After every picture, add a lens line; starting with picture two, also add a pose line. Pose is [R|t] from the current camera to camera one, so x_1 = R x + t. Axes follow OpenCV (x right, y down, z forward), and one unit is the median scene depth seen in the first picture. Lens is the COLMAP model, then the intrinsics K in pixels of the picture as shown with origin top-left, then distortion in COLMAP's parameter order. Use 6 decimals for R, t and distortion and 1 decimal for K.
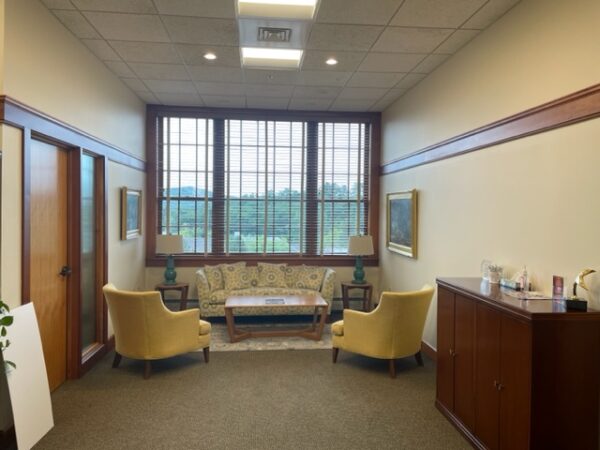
lens RADIAL K [[453.8, 0, 294.3], [0, 453.8, 219.7], [0, 0, 1]] dist [0.083805, -0.092275]
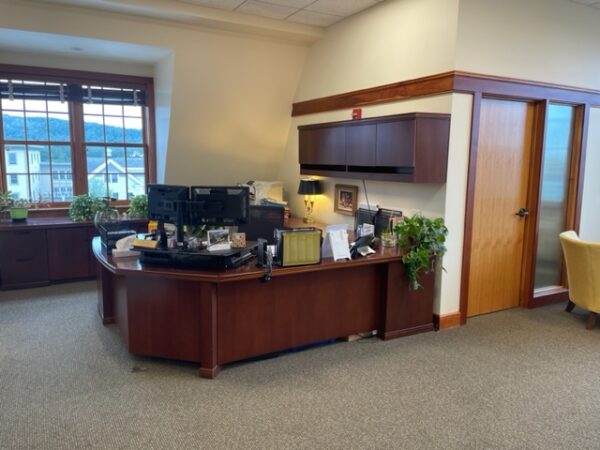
lens RADIAL K [[453.8, 0, 295.9], [0, 453.8, 221.7], [0, 0, 1]] dist [0.083805, -0.092275]
pose [[0.404339, 0.117972, -0.906969, 0.200852], [-0.022183, 0.992620, 0.119224, 0.006556], [0.914340, -0.028087, 0.403972, 0.016783]]
